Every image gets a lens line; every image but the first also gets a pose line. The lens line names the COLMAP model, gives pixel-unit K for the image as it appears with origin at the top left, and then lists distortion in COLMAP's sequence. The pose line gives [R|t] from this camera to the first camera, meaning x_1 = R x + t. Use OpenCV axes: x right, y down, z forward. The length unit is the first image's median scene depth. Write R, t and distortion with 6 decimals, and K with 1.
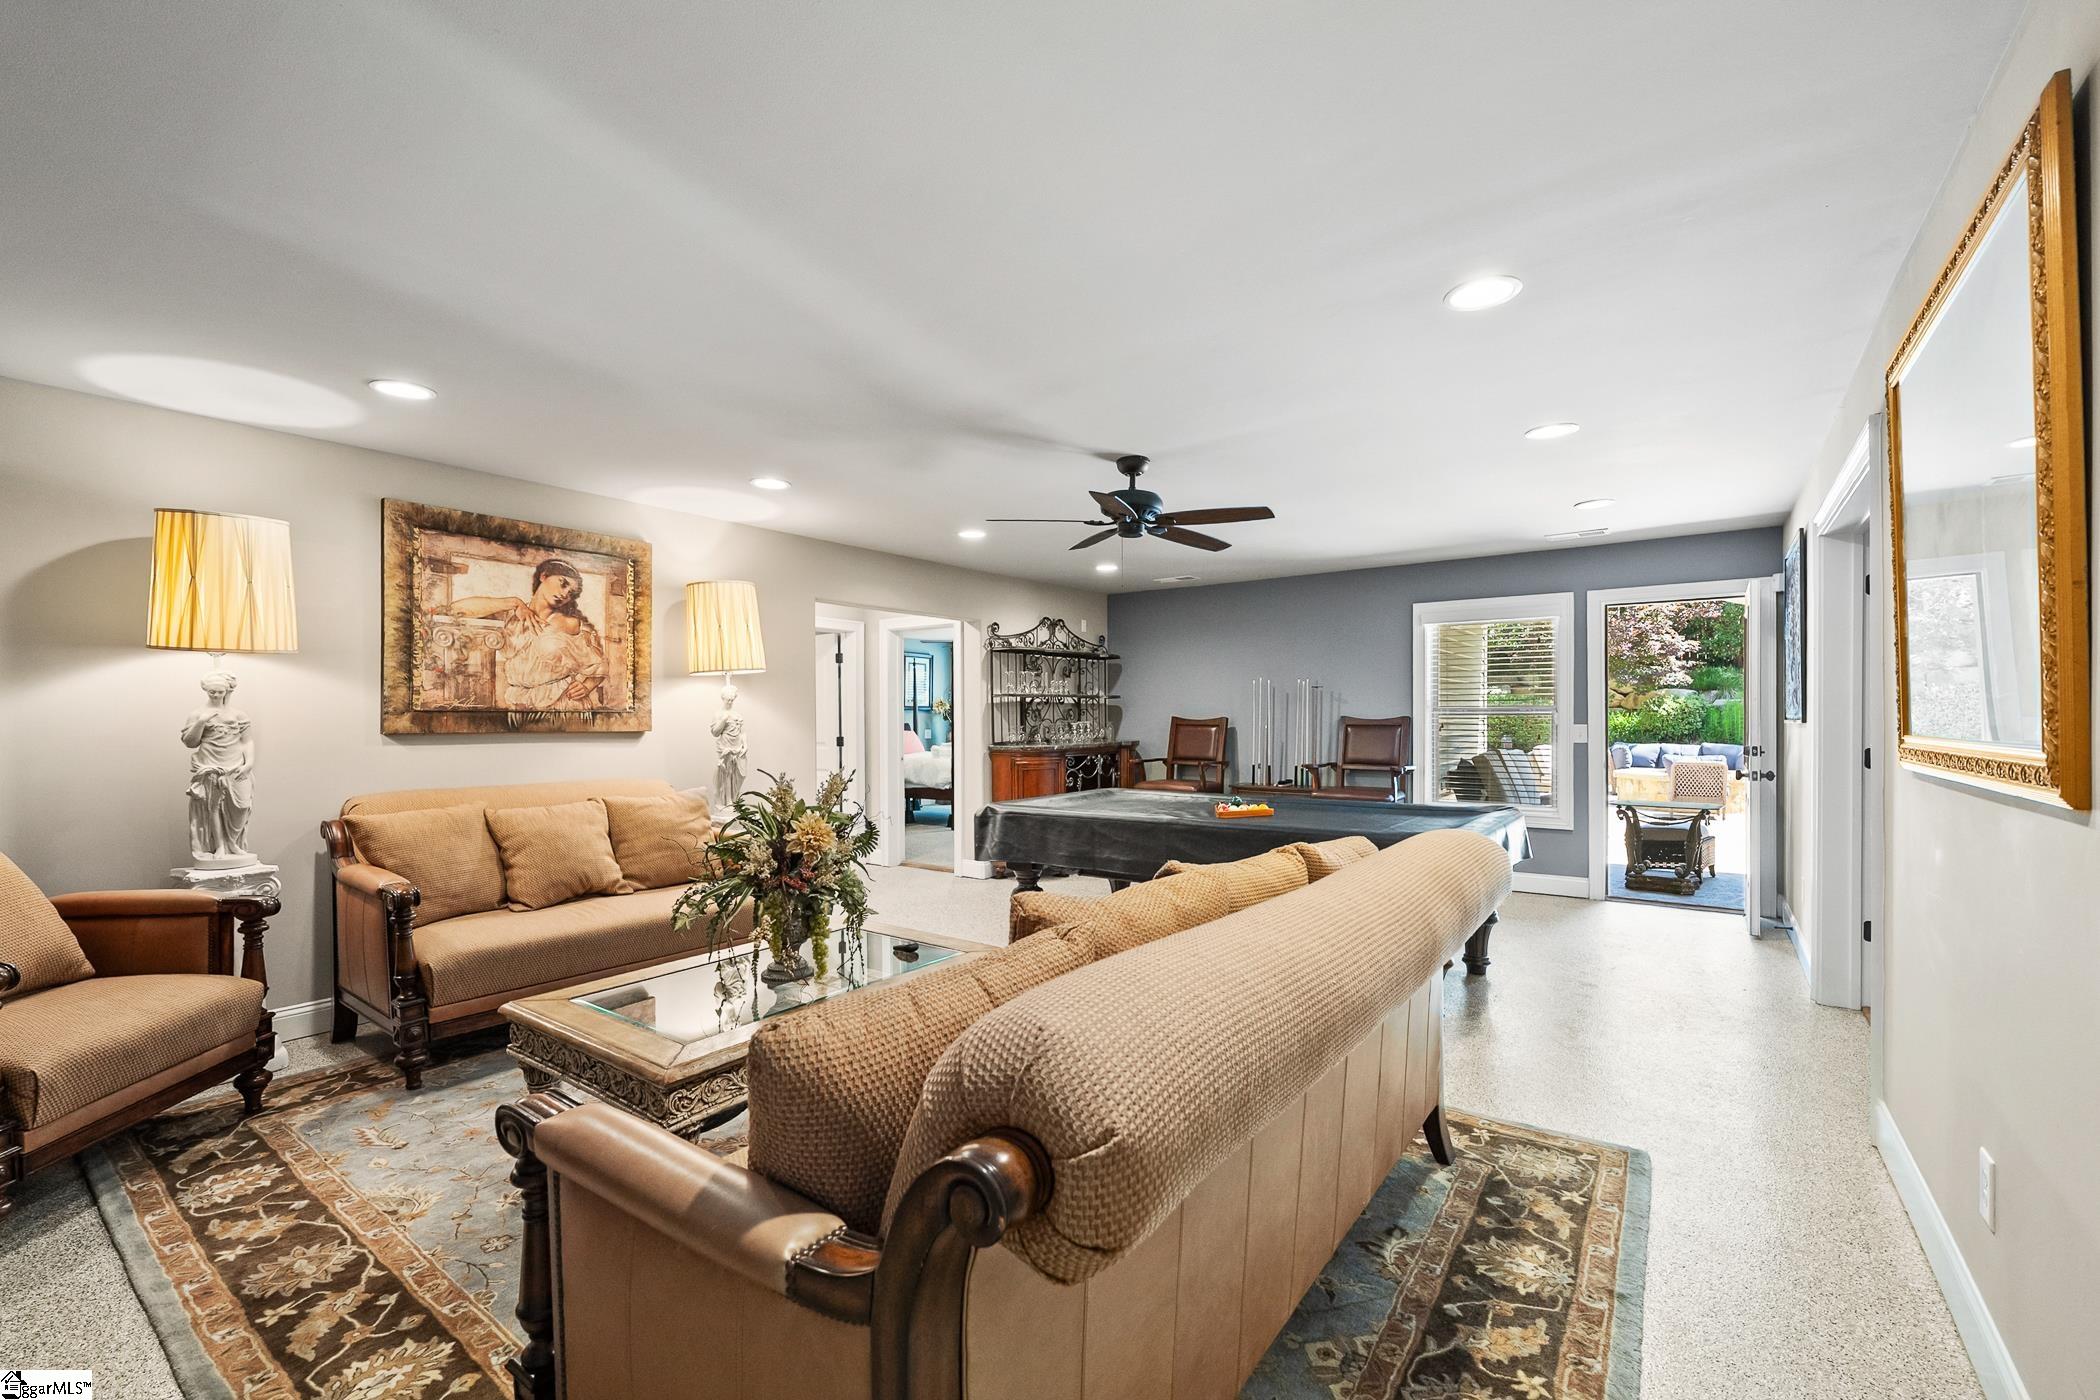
lens RADIAL K [[844.1, 0, 1059.8], [0, 844.1, 706.8], [0, 0, 1]] dist [-0.002734, 0.000595]
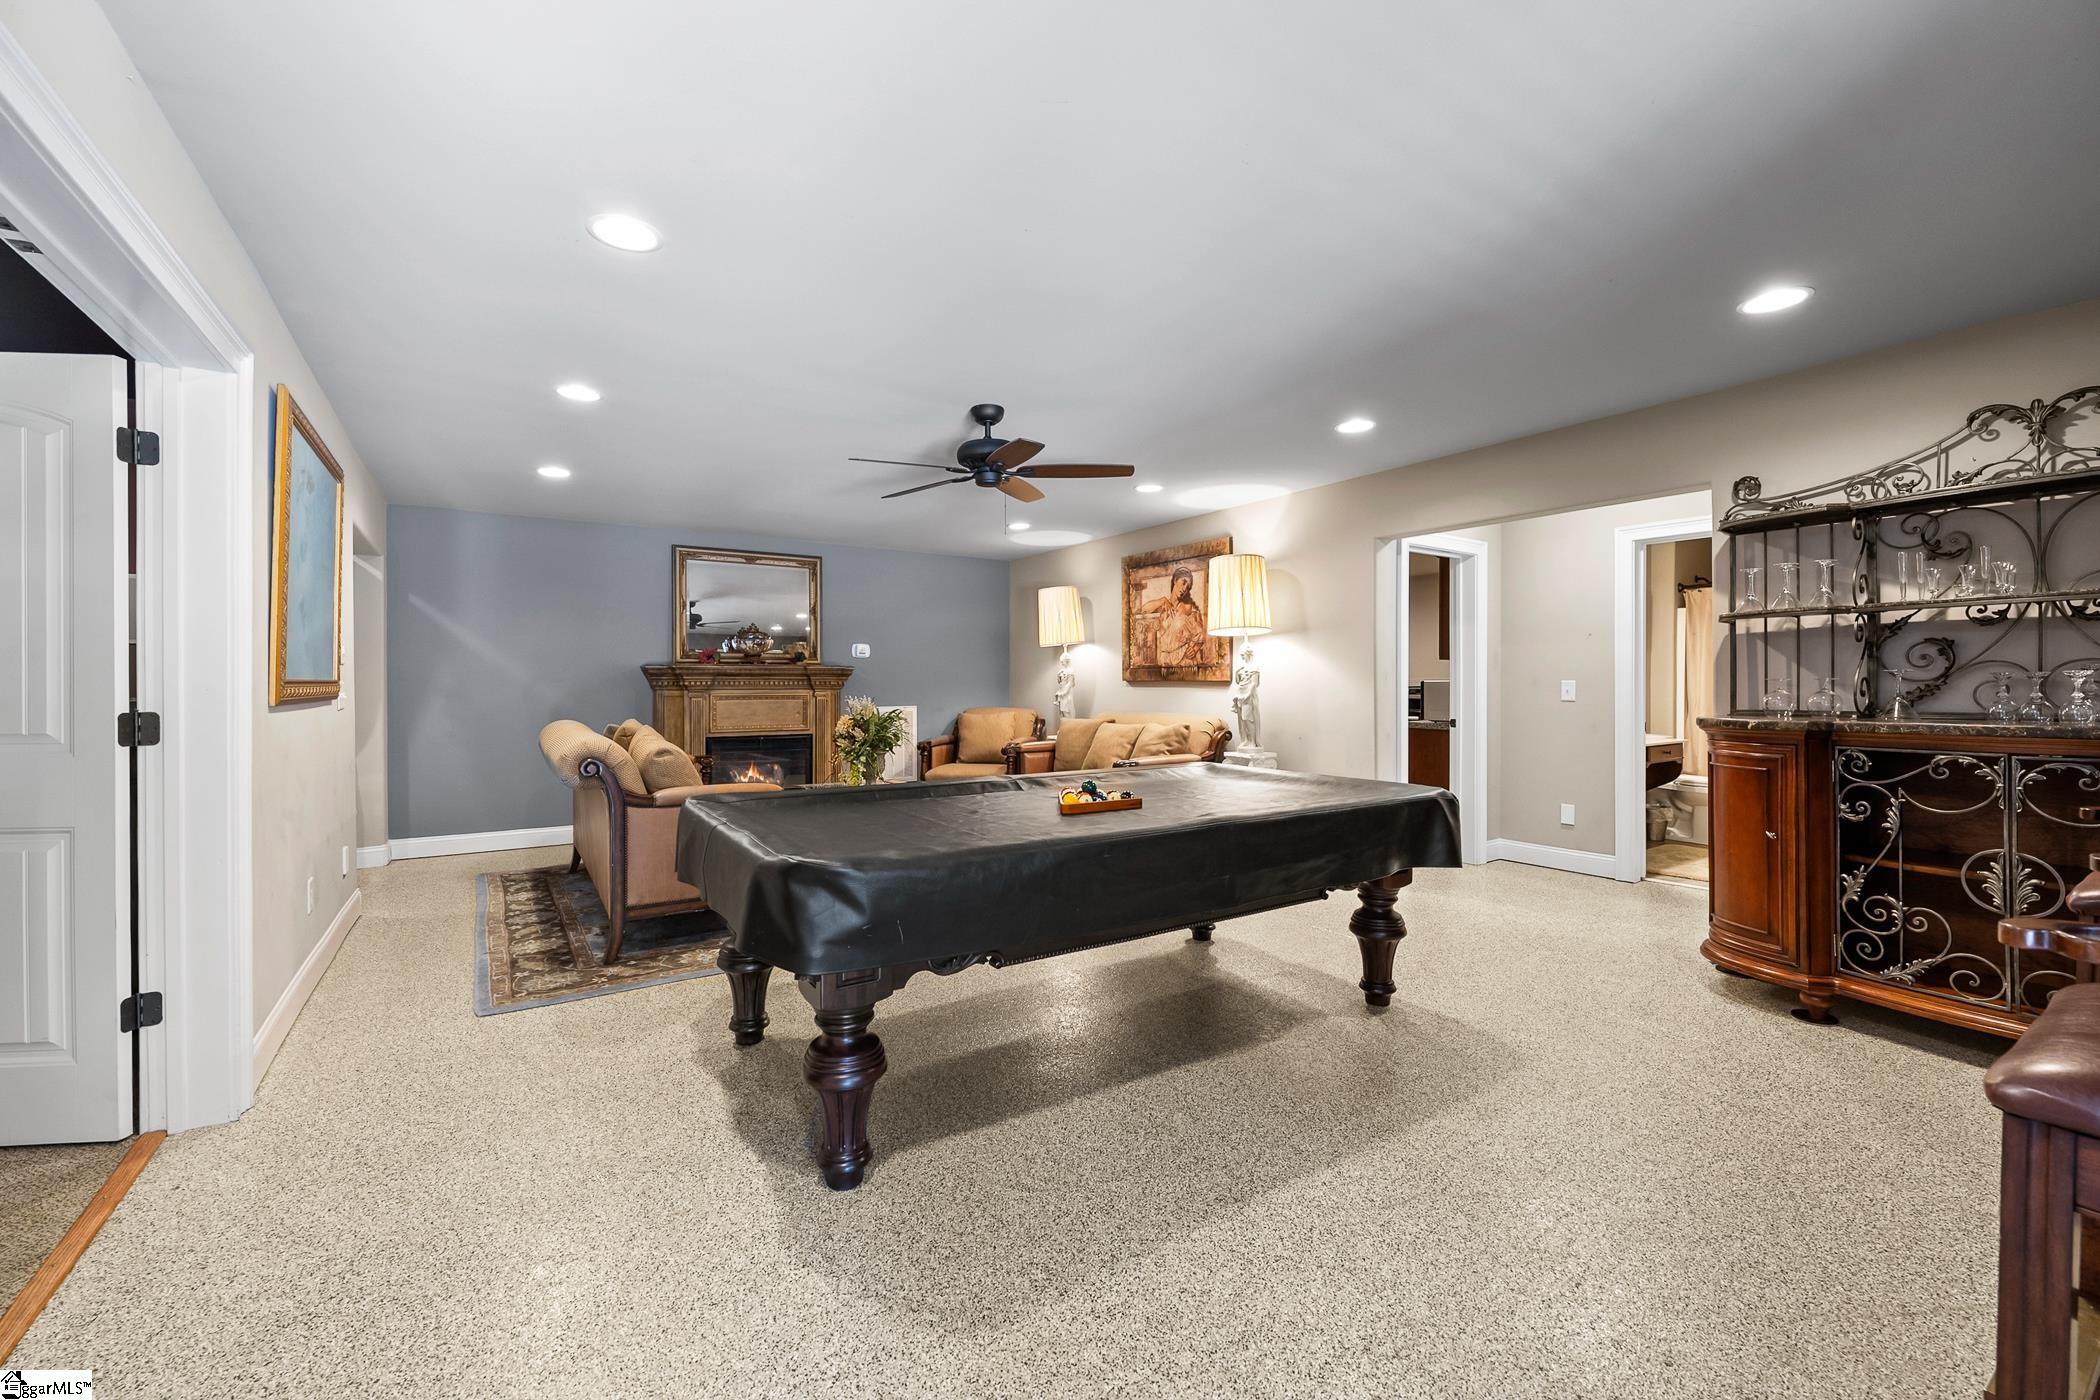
lens RADIAL K [[844.1, 0, 1054.4], [0, 844.1, 692.9], [0, 0, 1]] dist [-0.002734, 0.000595]
pose [[-0.342679, 0.004905, -0.939440, 0.949003], [0.004933, 0.999982, 0.003422, 0.047766], [0.939440, -0.003461, -0.342697, 1.352388]]
